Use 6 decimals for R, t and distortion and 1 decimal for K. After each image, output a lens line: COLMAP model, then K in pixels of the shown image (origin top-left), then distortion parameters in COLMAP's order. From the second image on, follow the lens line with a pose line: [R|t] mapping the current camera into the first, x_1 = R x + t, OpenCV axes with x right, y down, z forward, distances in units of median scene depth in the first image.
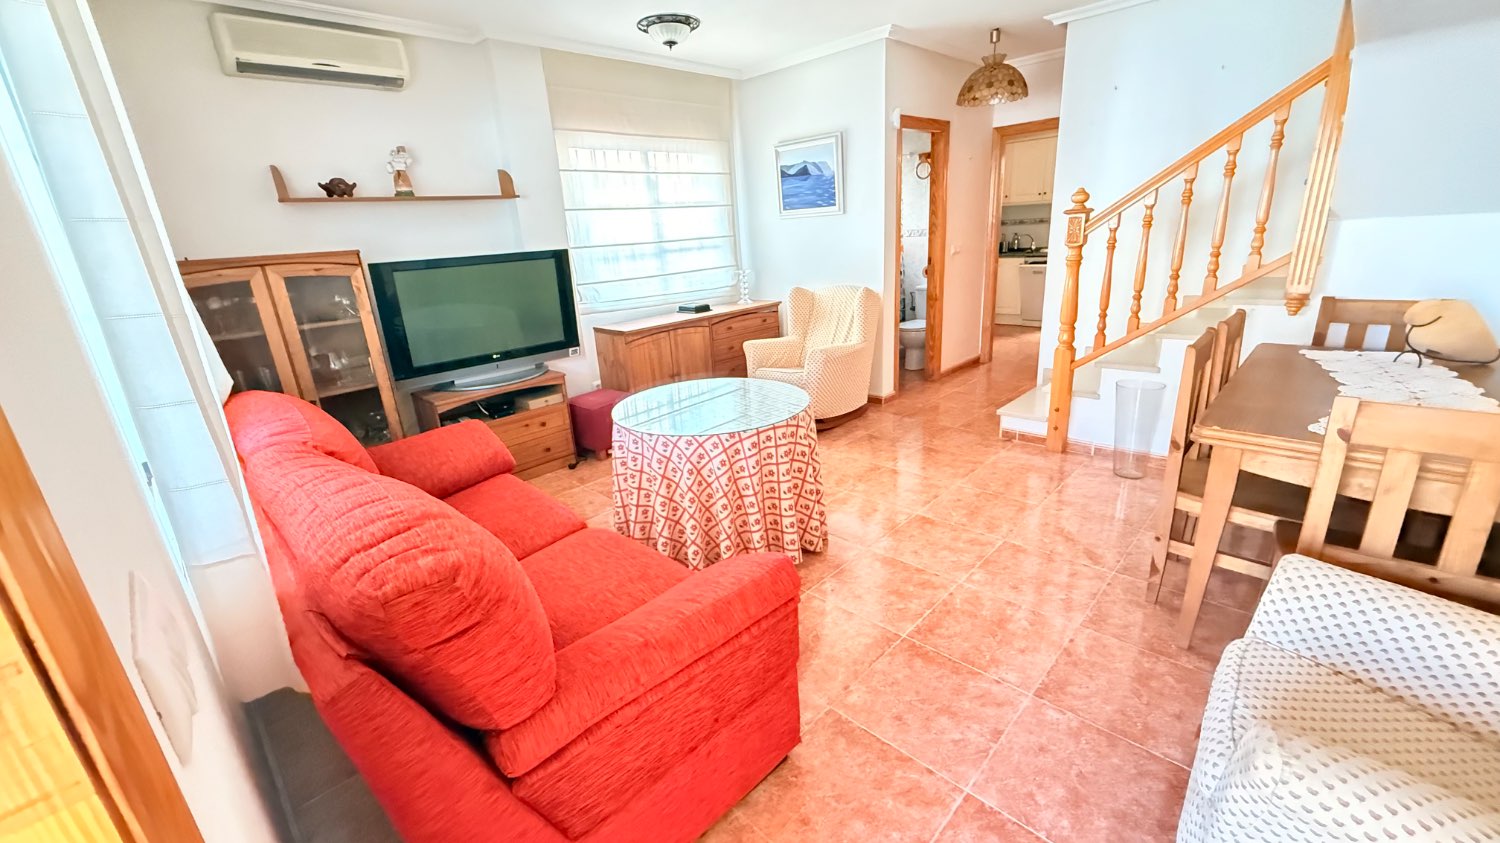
lens RADIAL K [[597.5, 0, 752.1], [0, 597.5, 419.3], [0, 0, 1]] dist [0.002489, -0.000440]
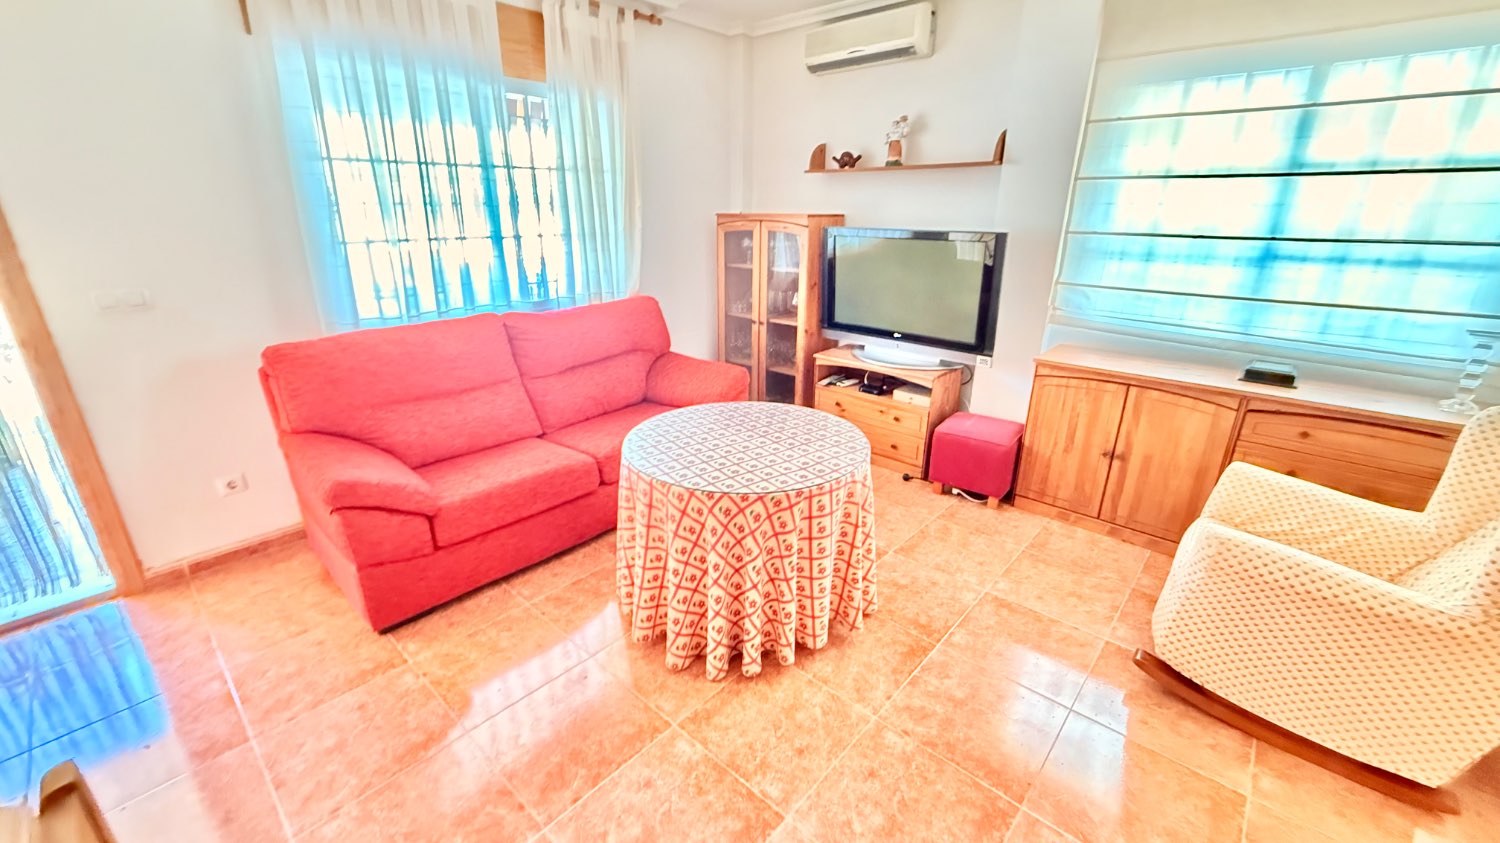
lens RADIAL K [[597.5, 0, 750.2], [0, 597.5, 420.4], [0, 0, 1]] dist [0.002489, -0.000440]
pose [[0.026103, 0.388512, -0.921074, 0.490795], [-0.315699, 0.877438, 0.361160, -0.251604], [0.948500, 0.281354, 0.145557, 0.659190]]
